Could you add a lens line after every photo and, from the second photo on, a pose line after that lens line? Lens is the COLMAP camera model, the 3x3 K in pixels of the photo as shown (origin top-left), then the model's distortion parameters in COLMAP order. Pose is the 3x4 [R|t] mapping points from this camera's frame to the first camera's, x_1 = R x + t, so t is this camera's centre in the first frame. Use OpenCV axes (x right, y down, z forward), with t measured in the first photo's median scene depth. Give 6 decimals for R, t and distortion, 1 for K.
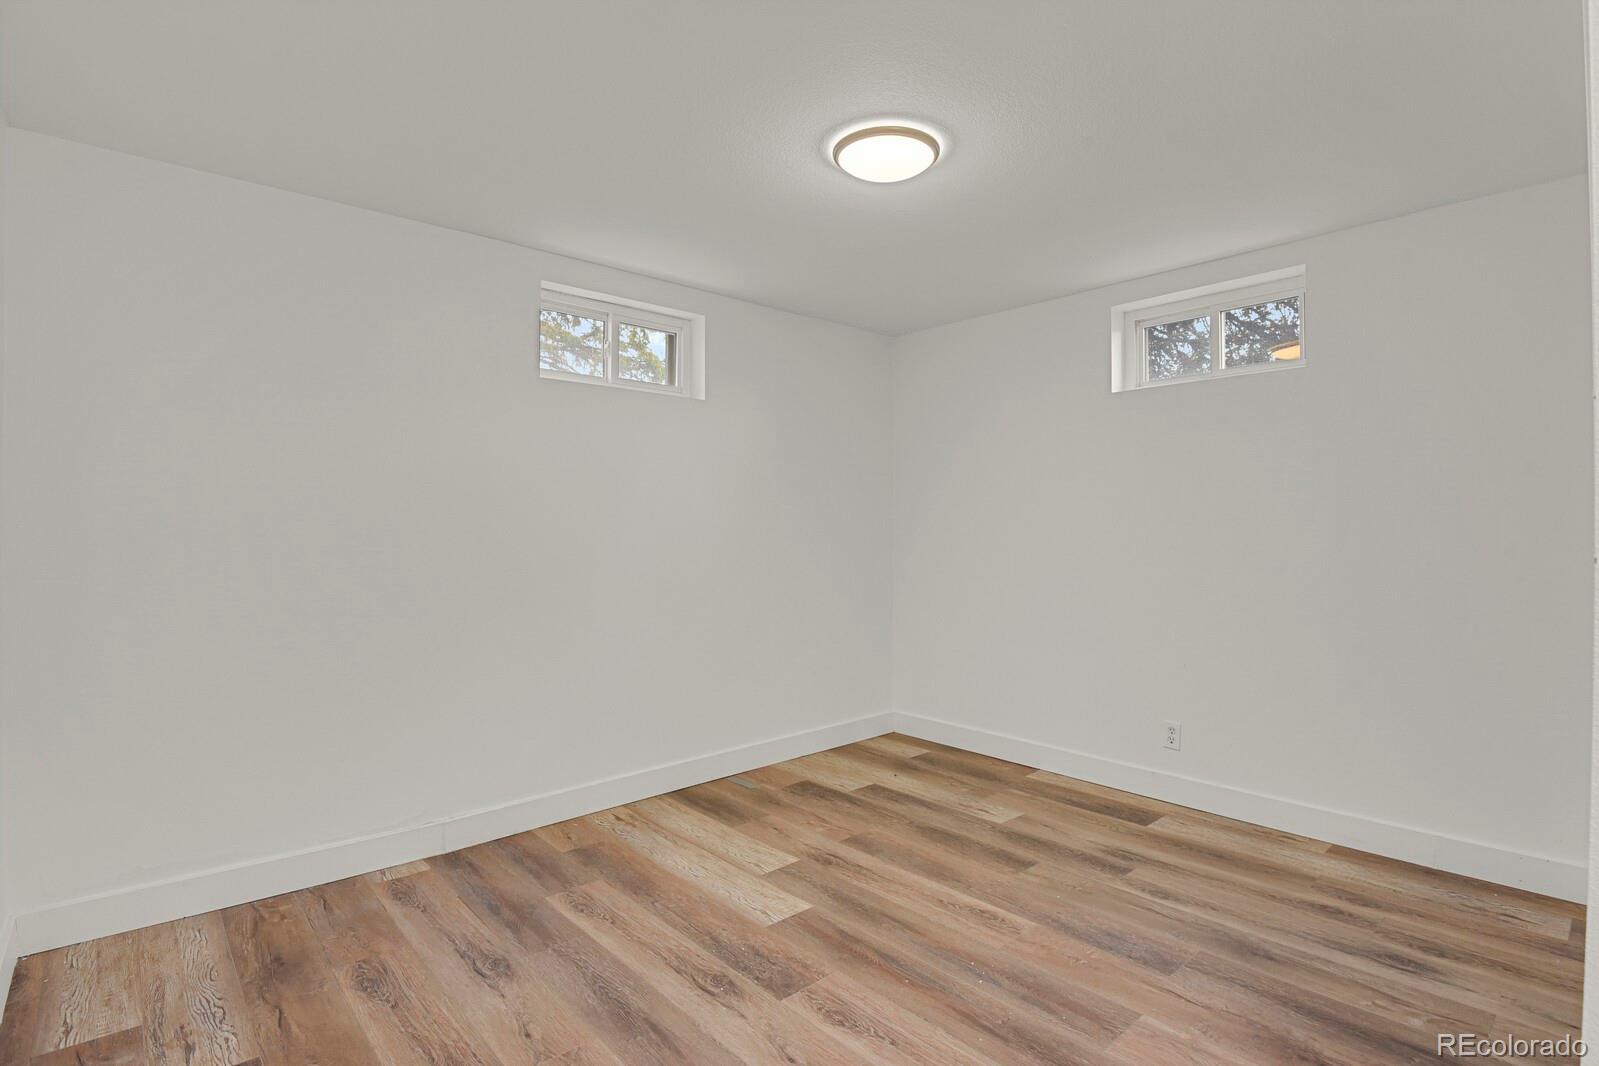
lens RADIAL K [[782.3, 0, 808.6], [0, 782.3, 531.0], [0, 0, 1]] dist [-0.023753, -0.001696]
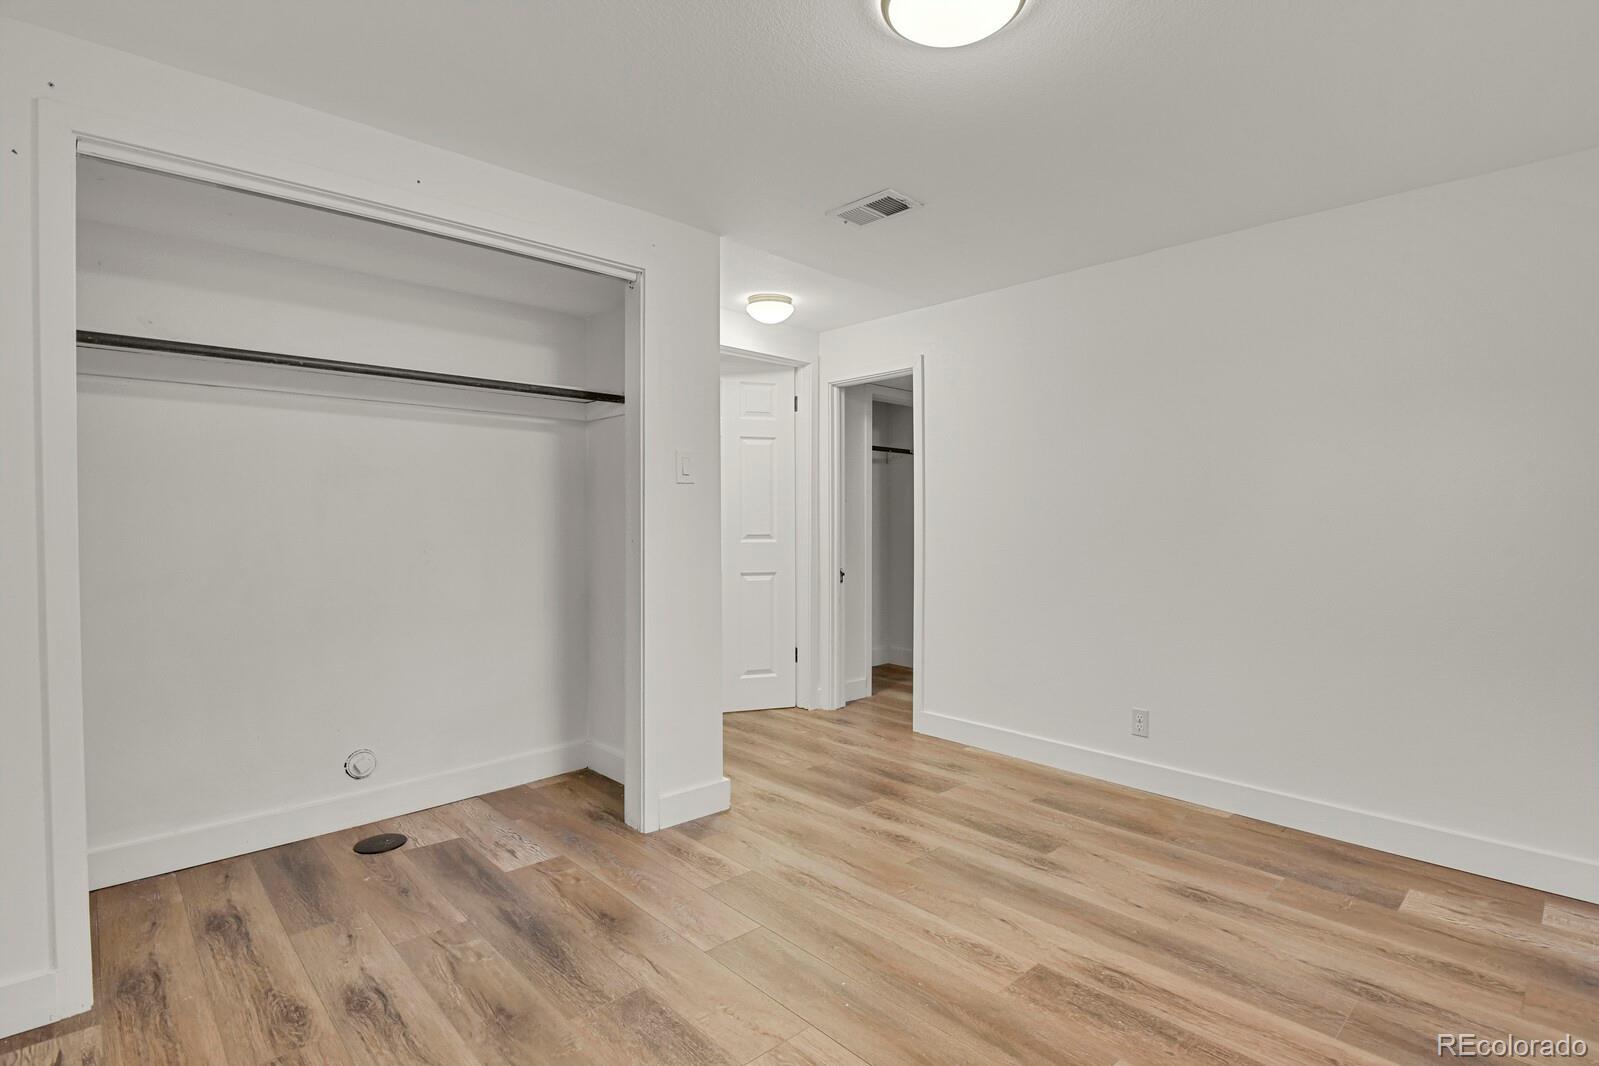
lens RADIAL K [[782.3, 0, 808.6], [0, 782.3, 531.0], [0, 0, 1]] dist [-0.023753, -0.001696]
pose [[-0.999696, 0.000348, -0.024673, 0.281426], [0.000012, 0.999907, 0.013614, 0.006334], [0.024676, 0.013610, -0.999603, 1.905137]]
